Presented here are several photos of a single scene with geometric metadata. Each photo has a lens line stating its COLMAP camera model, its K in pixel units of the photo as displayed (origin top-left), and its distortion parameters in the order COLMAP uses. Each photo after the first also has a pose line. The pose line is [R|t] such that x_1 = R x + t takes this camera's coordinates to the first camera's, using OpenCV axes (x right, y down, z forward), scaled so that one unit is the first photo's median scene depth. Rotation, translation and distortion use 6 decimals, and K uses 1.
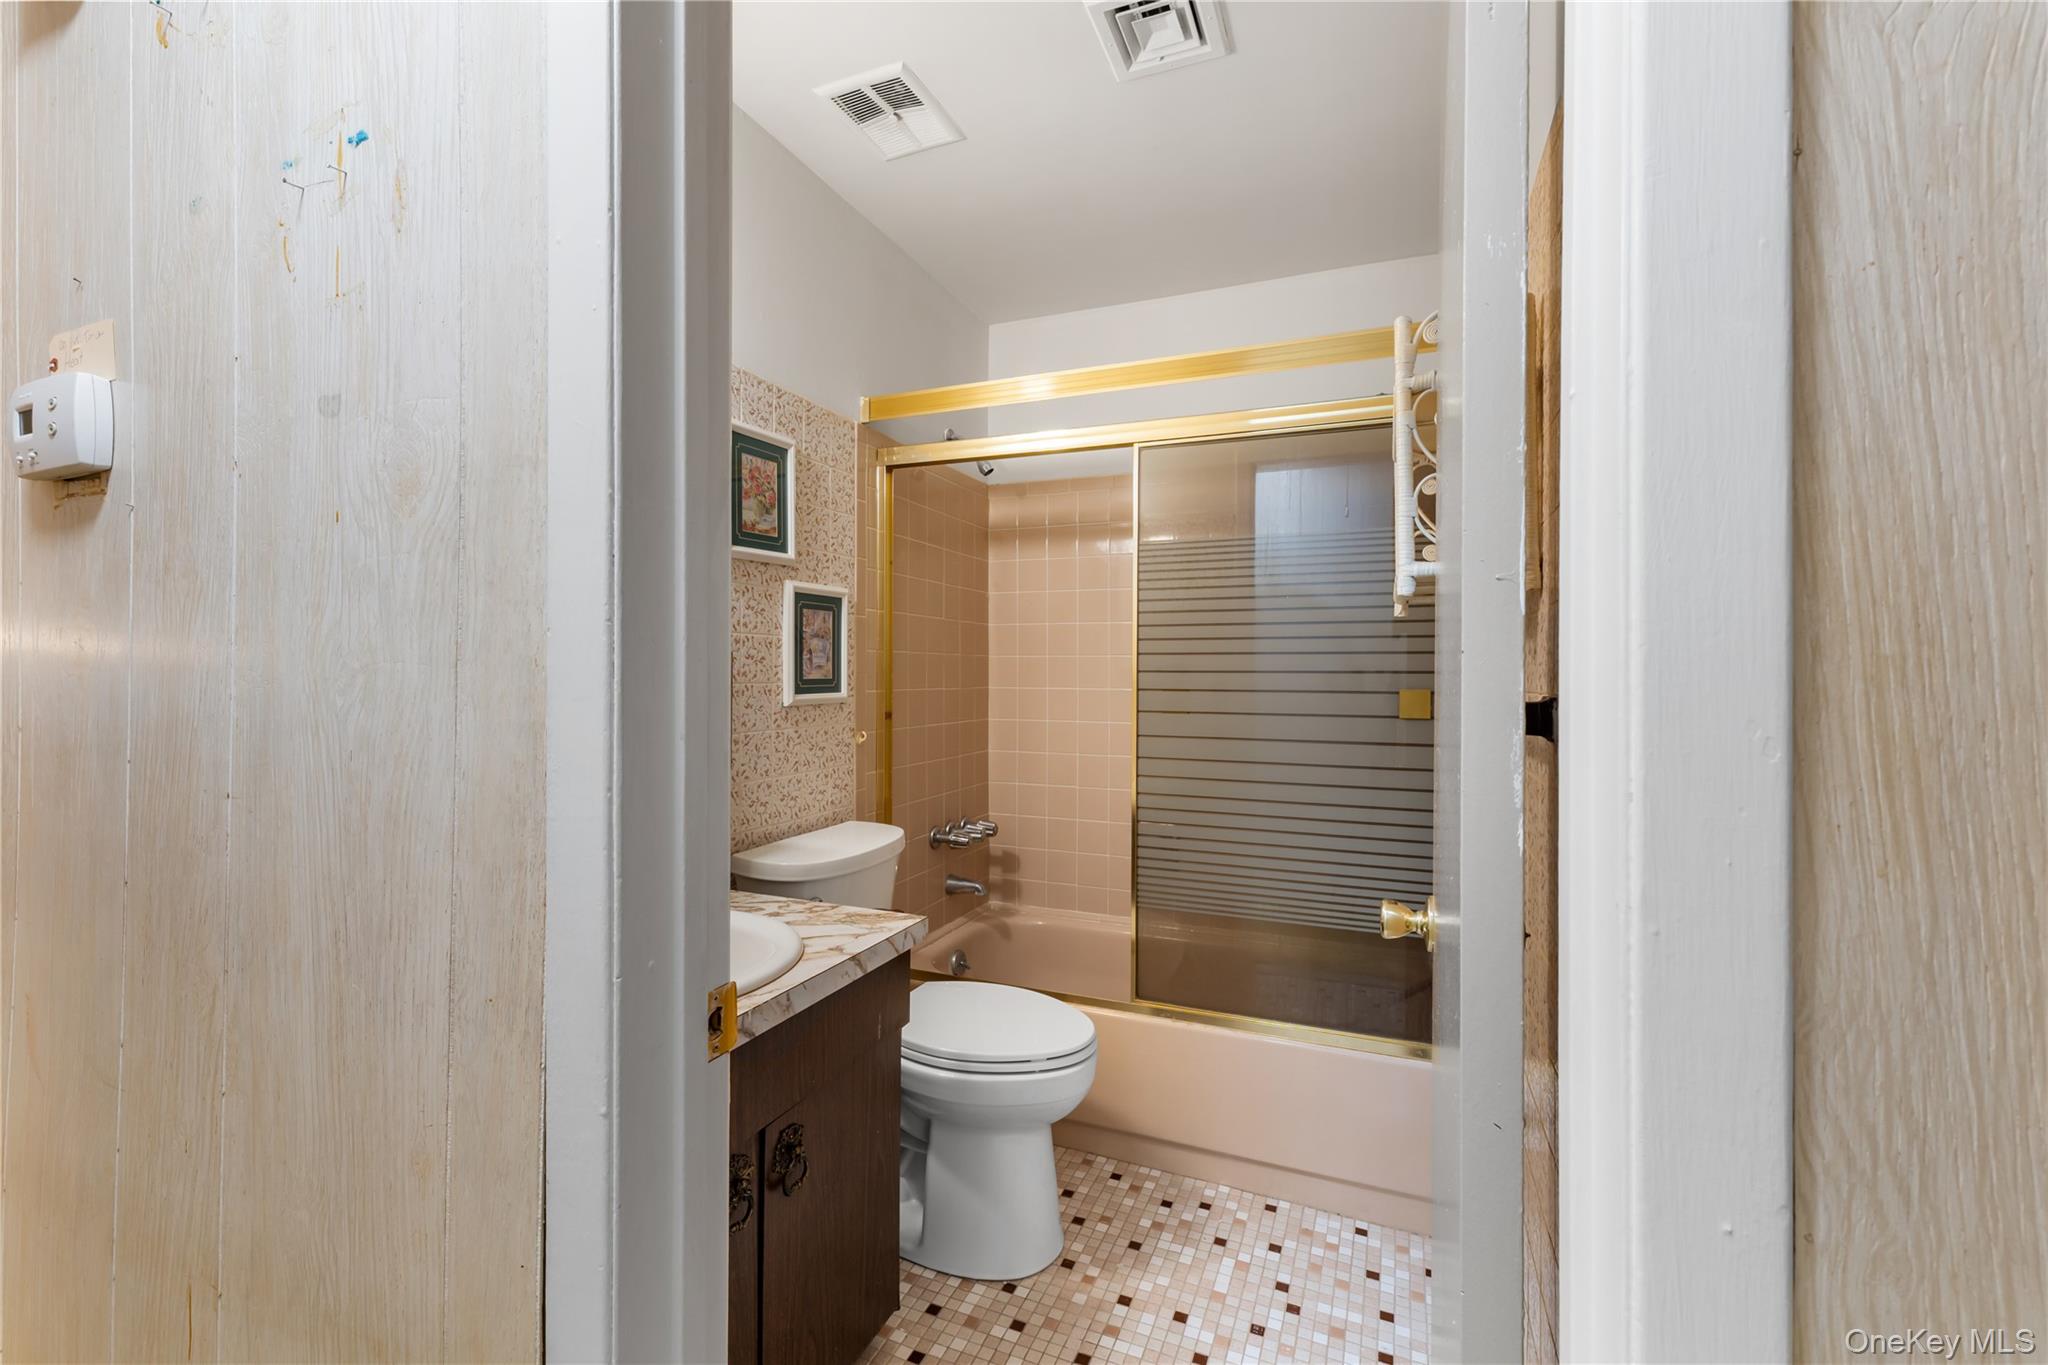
lens RADIAL K [[874.0, 0, 1021.4], [0, 874.0, 683.0], [0, 0, 1]] dist [0.009486, 0.001212]
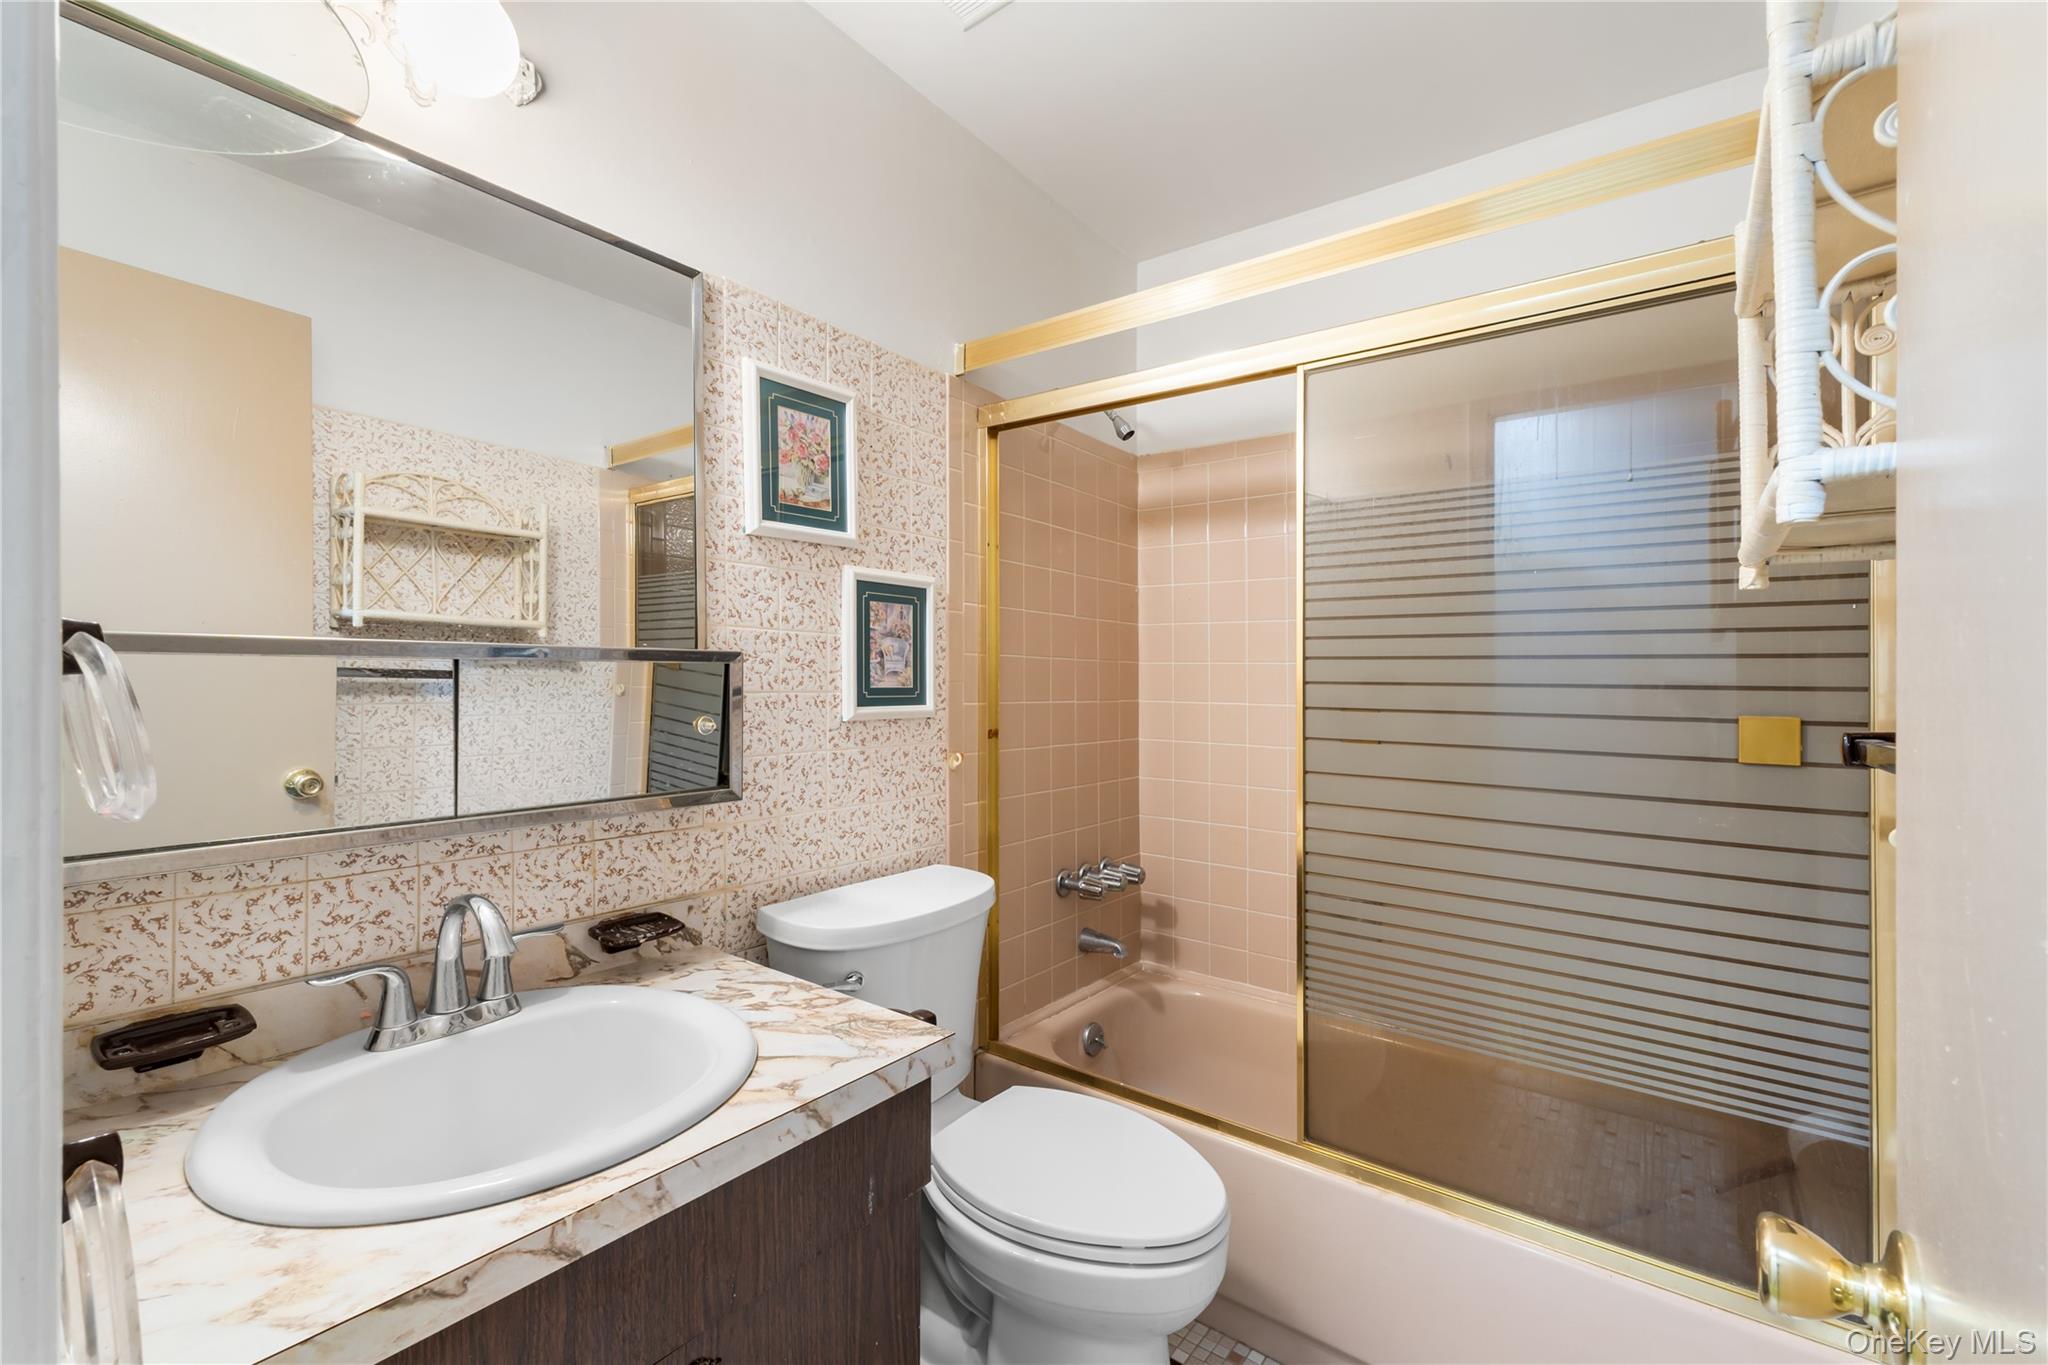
lens RADIAL K [[874.0, 0, 1024.3], [0, 874.0, 664.8], [0, 0, 1]] dist [0.009486, 0.001212]
pose [[0.969934, 0.004534, -0.243327, 0.084942], [-0.012568, 0.999426, -0.031472, -0.002175], [0.243045, 0.033584, 0.969434, 0.247280]]
